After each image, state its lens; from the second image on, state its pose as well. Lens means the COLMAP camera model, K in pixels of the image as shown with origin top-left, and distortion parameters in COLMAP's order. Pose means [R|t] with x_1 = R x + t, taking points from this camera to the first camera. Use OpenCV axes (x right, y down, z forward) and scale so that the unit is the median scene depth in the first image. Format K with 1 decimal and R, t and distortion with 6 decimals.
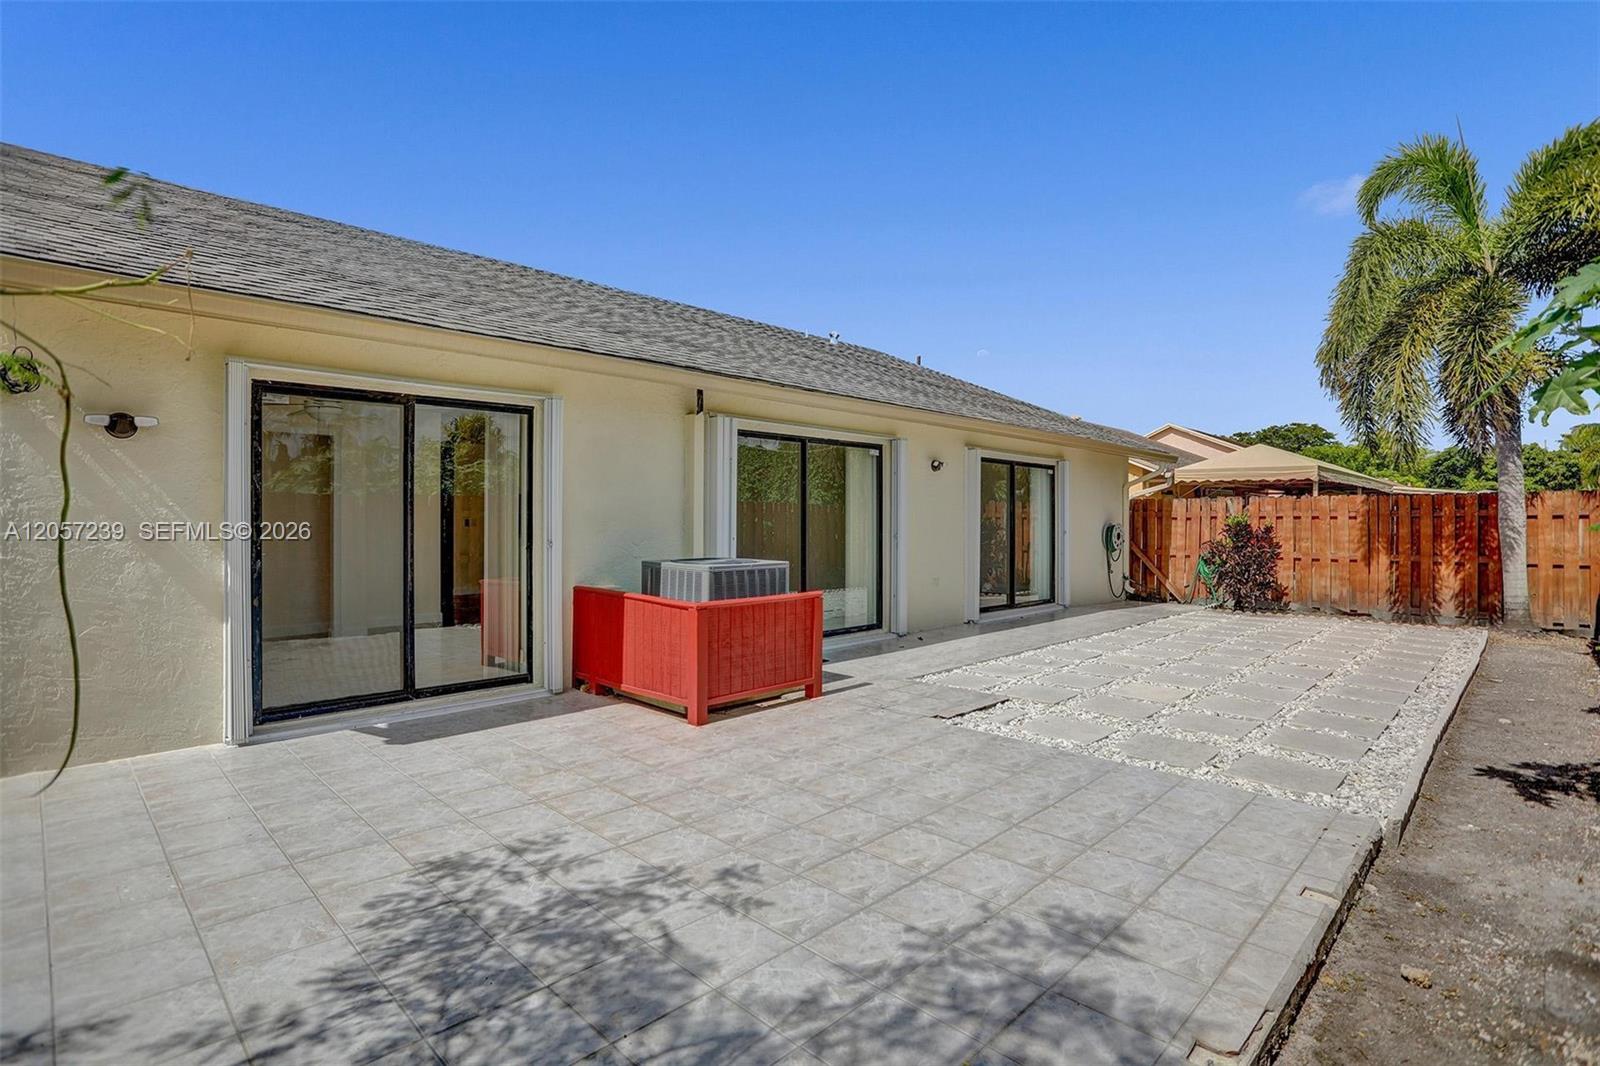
lens RADIAL K [[770.3, 0, 801.4], [0, 770.3, 516.2], [0, 0, 1]] dist [-0.001062, -0.000255]
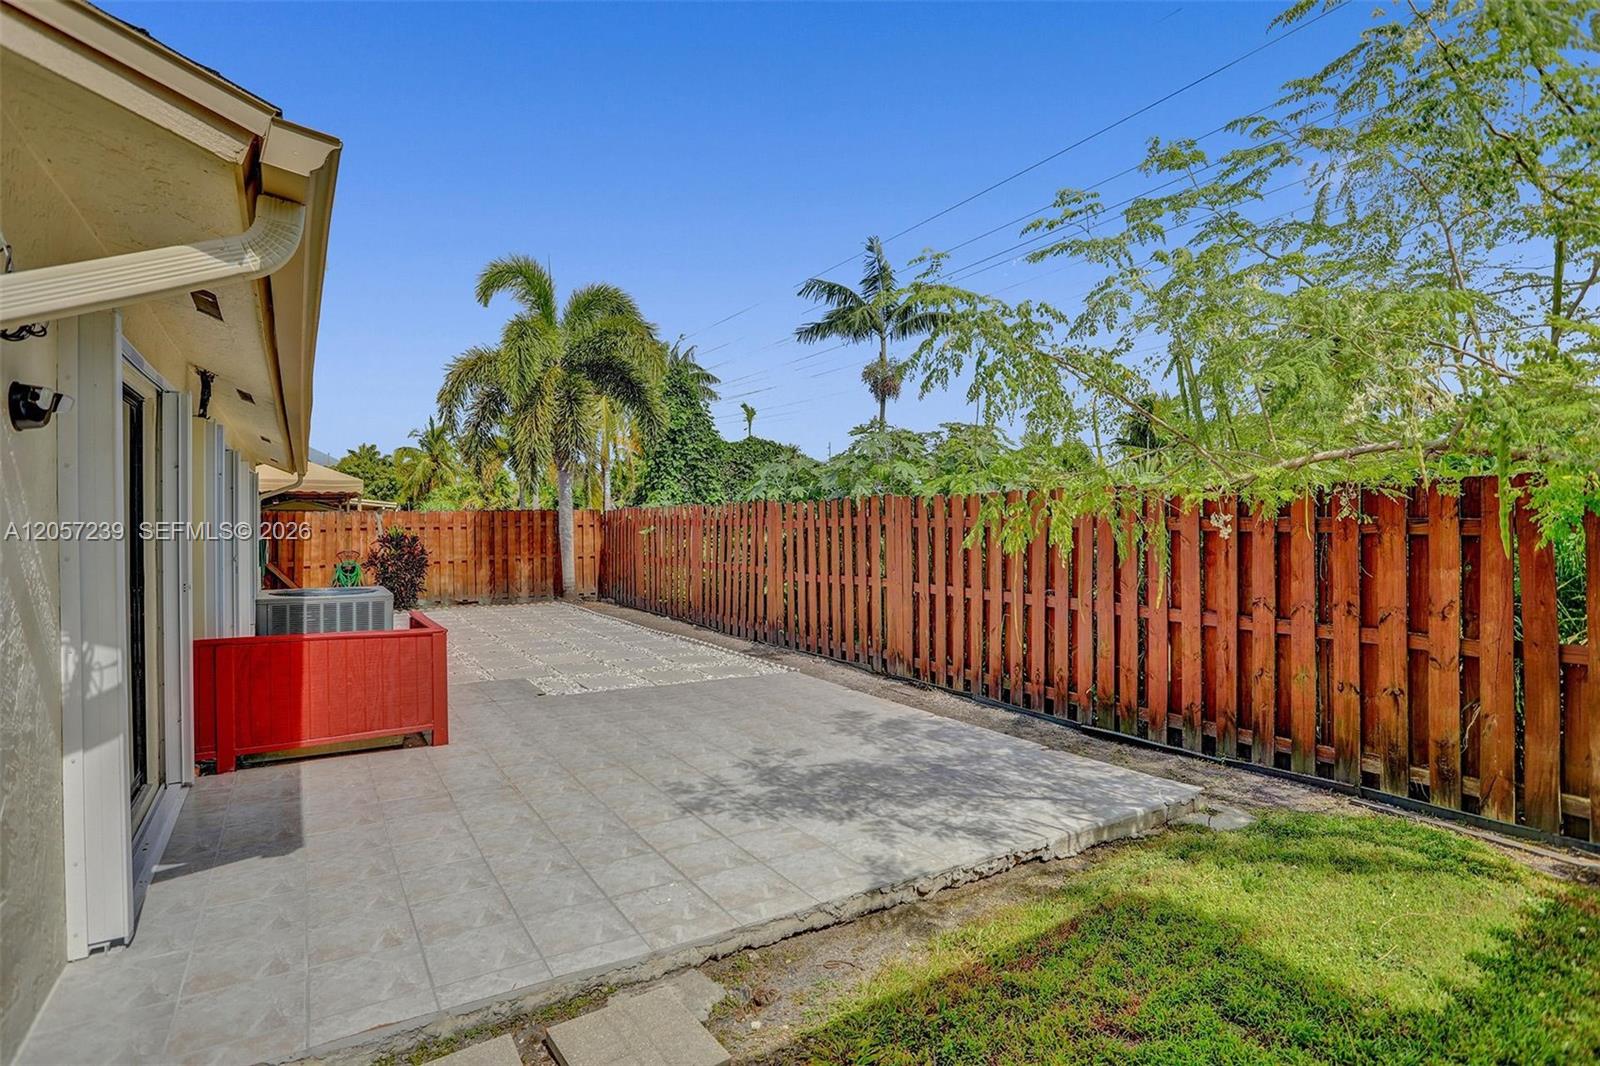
lens RADIAL K [[812.9, 0, 800.0], [0, 812.9, 533.0], [0, 0, 1]] dist [0.000520, -0.000029]
pose [[0.240866, -0.016304, 0.970421, -1.683146], [0.005082, 0.999866, 0.015537, -0.027714], [-0.970545, 0.001189, 0.240917, 0.482827]]
